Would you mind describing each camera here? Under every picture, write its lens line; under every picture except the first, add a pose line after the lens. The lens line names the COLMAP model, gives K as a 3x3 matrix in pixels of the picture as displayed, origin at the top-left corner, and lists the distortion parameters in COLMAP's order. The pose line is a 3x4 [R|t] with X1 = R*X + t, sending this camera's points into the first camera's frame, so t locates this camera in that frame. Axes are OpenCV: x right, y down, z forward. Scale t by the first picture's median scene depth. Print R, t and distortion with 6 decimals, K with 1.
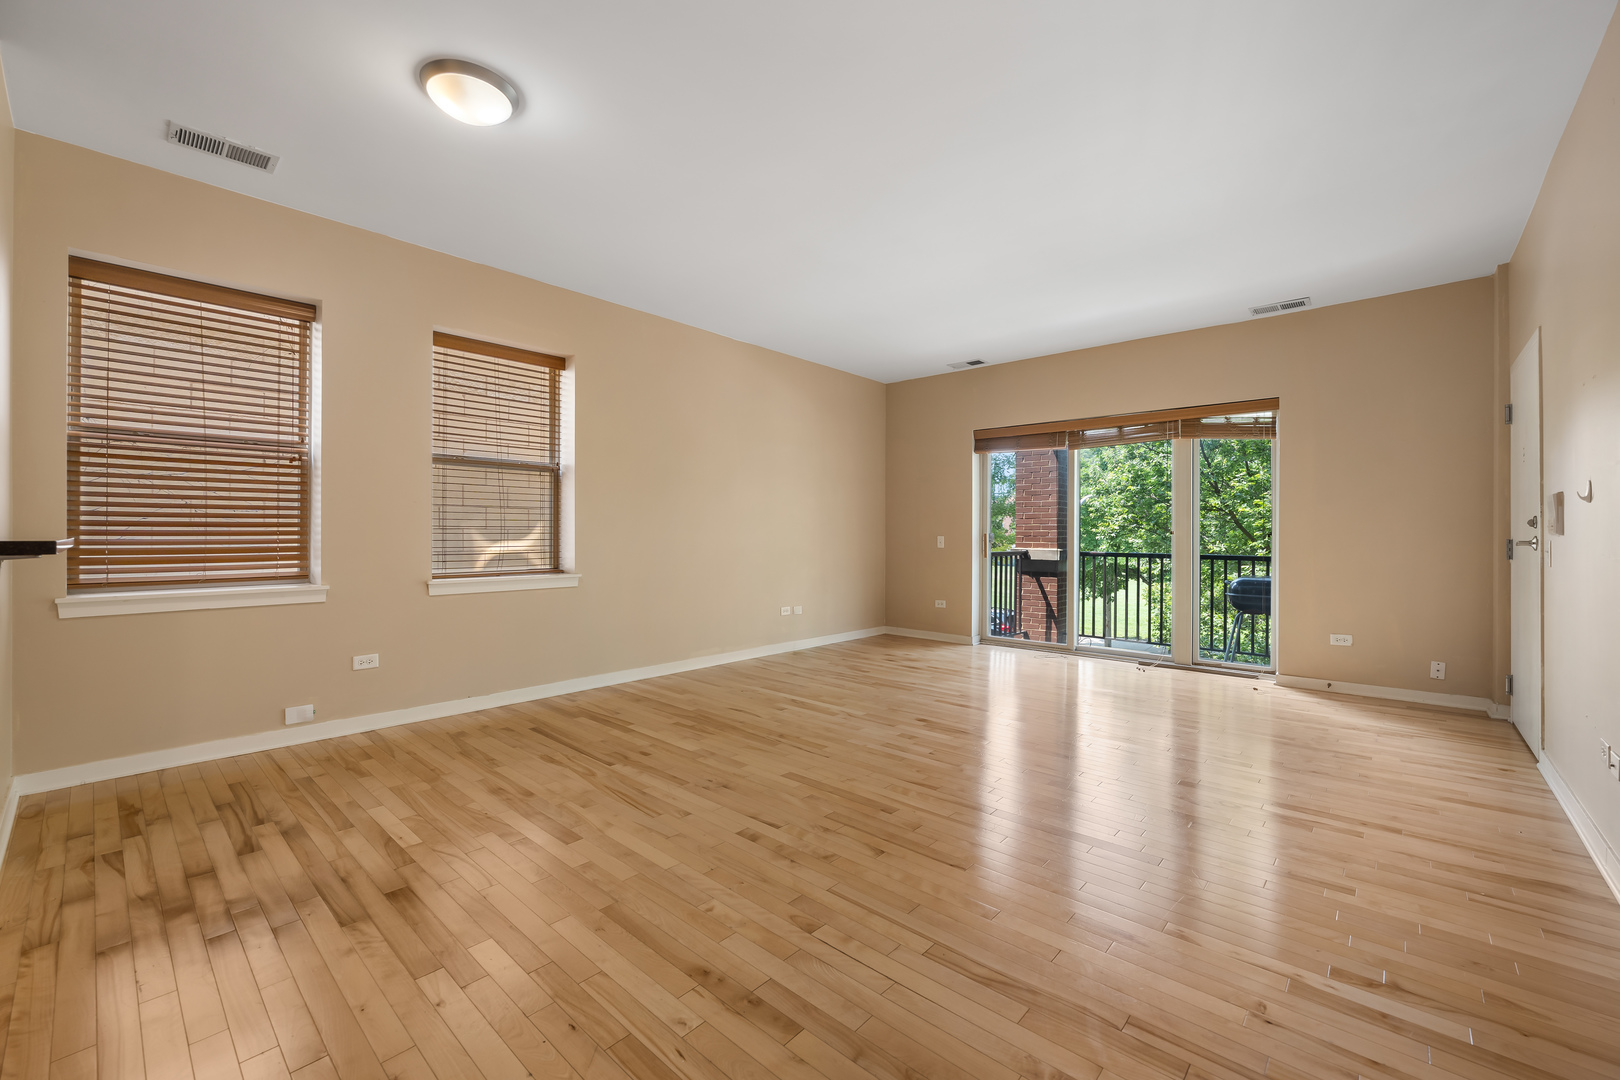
lens RADIAL K [[655.4, 0, 801.2], [0, 655.4, 531.6], [0, 0, 1]] dist [-0.006416, 0.000000]
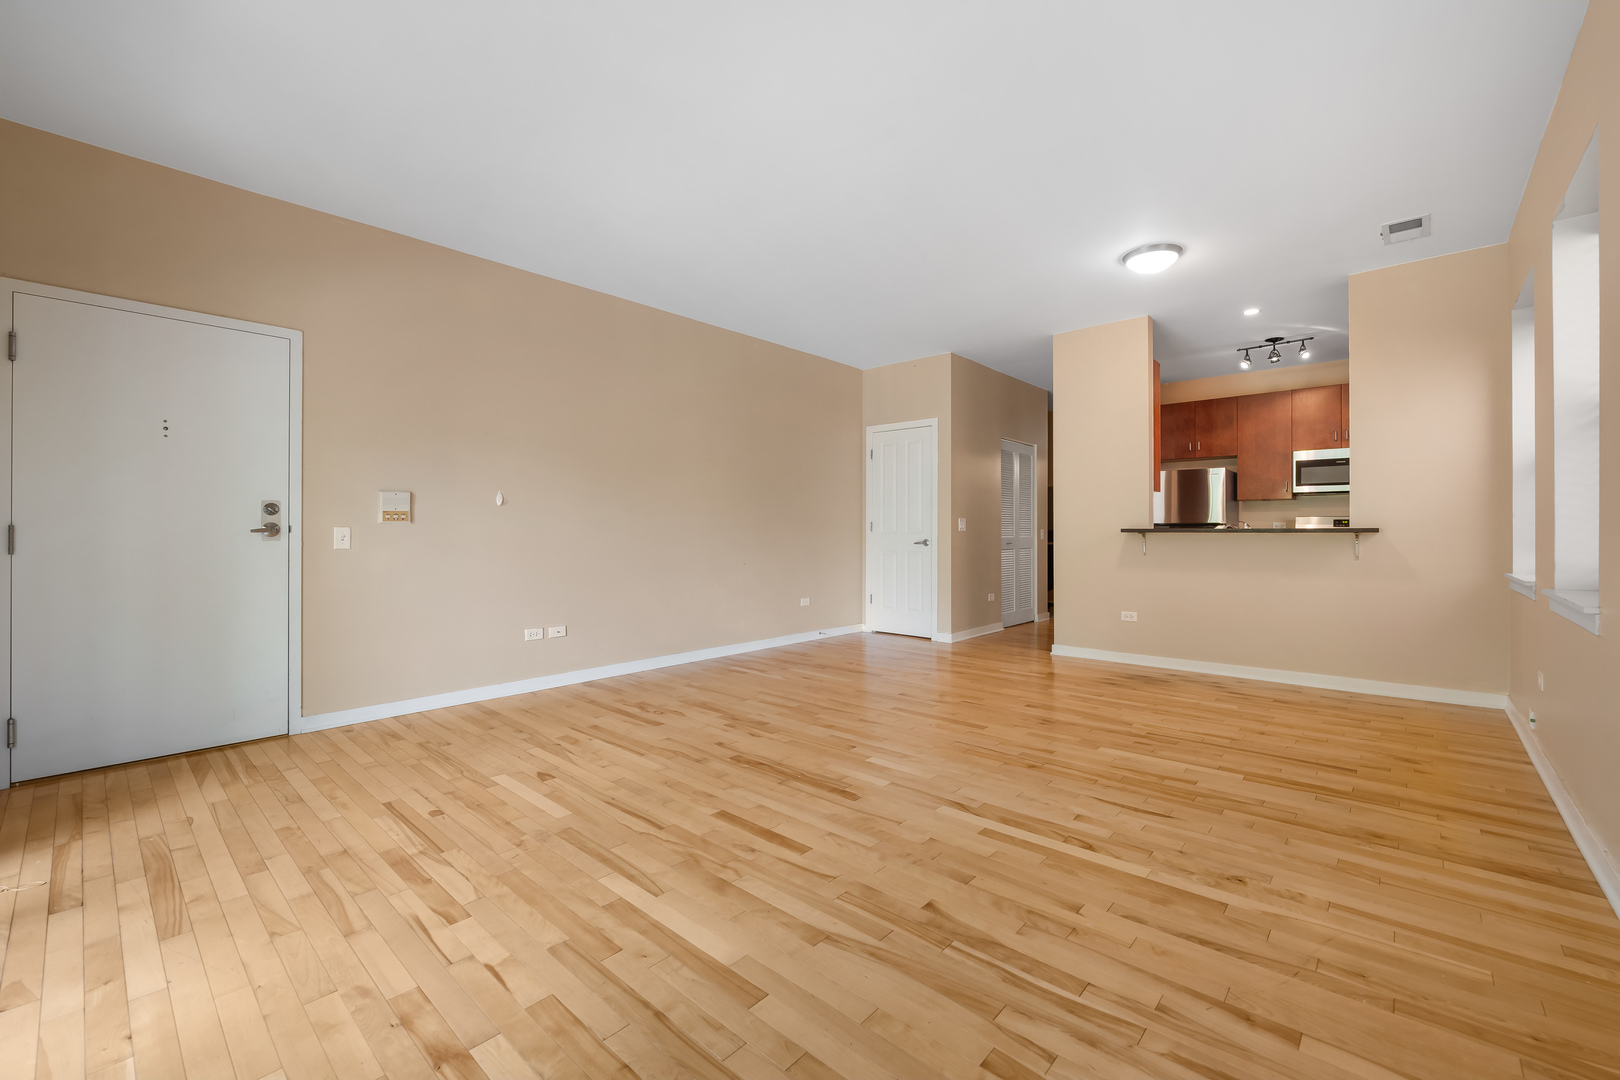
lens RADIAL K [[659.1, 0, 811.6], [0, 659.1, 548.7], [0, 0, 1]] dist [-0.002588, -0.000213]
pose [[-0.999919, -0.002408, -0.012498, 0.299883], [-0.002637, 0.999828, 0.018343, 0.027219], [0.012452, 0.018374, -0.999754, 2.151153]]
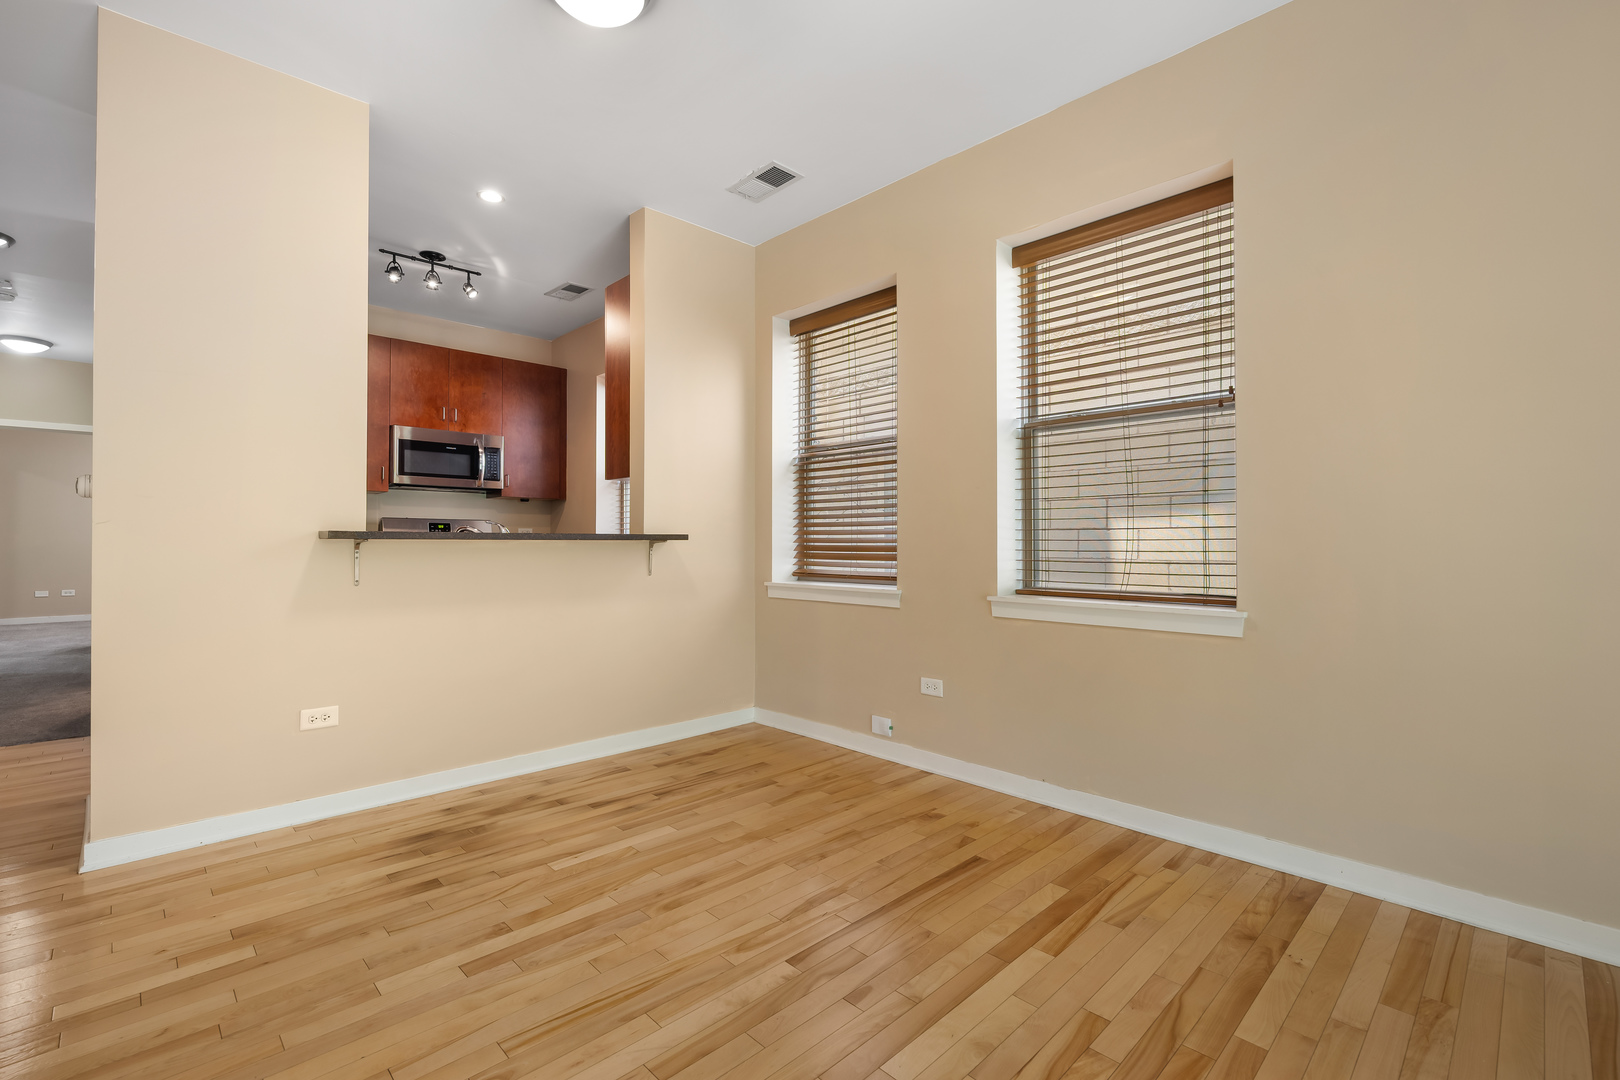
lens RADIAL K [[715.3, 0, 812.9], [0, 715.3, 536.6], [0, 0, 1]] dist [-0.003637, -0.000255]
pose [[-0.058567, -0.009612, -0.998237, 0.290621], [0.003827, 0.999944, -0.009853, 0.022123], [0.998276, -0.004397, -0.058527, 1.079246]]
